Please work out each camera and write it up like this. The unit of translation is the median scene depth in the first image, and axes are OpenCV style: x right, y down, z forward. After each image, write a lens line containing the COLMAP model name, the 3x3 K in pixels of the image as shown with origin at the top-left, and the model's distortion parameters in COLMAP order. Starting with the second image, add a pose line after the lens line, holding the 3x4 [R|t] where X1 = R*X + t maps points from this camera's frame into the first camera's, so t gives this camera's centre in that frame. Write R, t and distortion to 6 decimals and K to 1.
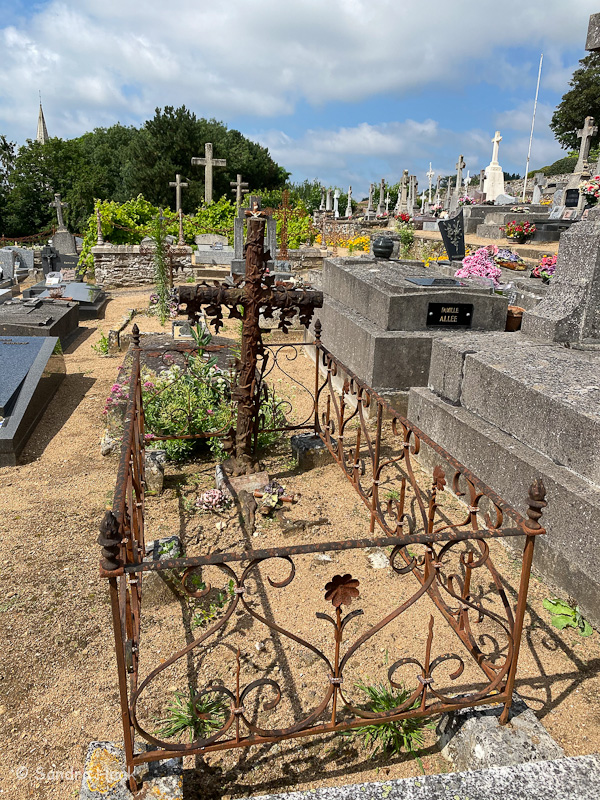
lens RADIAL K [[610.7, 0, 295.3], [0, 610.7, 396.6], [0, 0, 1]] dist [0.003342, -0.005644]
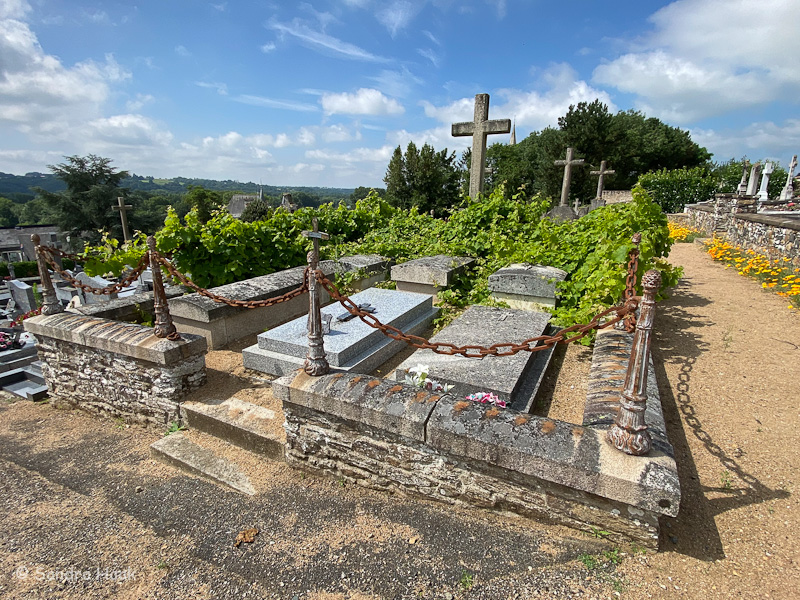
lens RADIAL K [[396.0, 0, 401.6], [0, 396.0, 304.5], [0, 0, 1]] dist [0.019923, -0.027764]
pose [[0.790984, 0.126671, -0.598581, 0.015071], [-0.140114, 0.989837, 0.024318, -0.076963], [0.595578, 0.064634, 0.800693, 0.238561]]
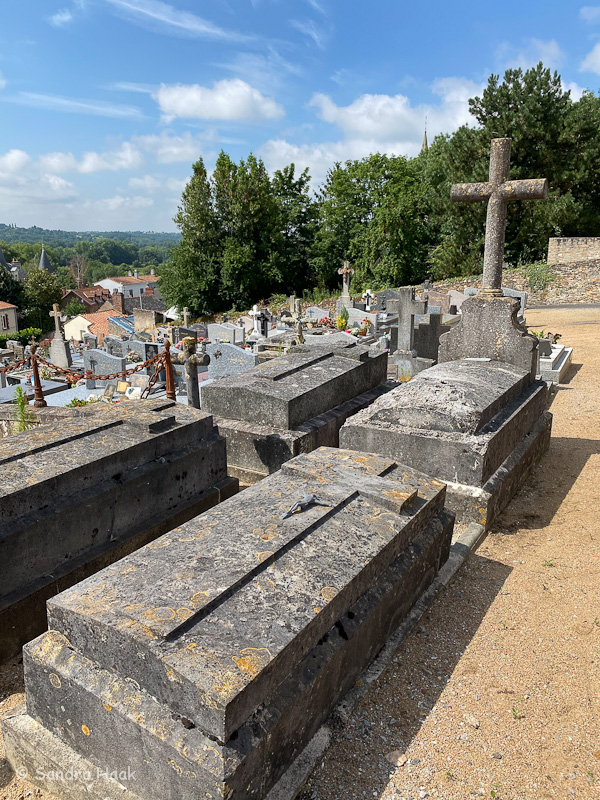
lens RADIAL K [[610.7, 0, 295.3], [0, 610.7, 396.6], [0, 0, 1]] dist [0.003342, -0.005644]
pose [[0.807945, 0.100887, -0.580557, -0.002505], [-0.126228, 0.991996, -0.003282, -0.132781], [0.575580, 0.075934, 0.814213, 0.421008]]
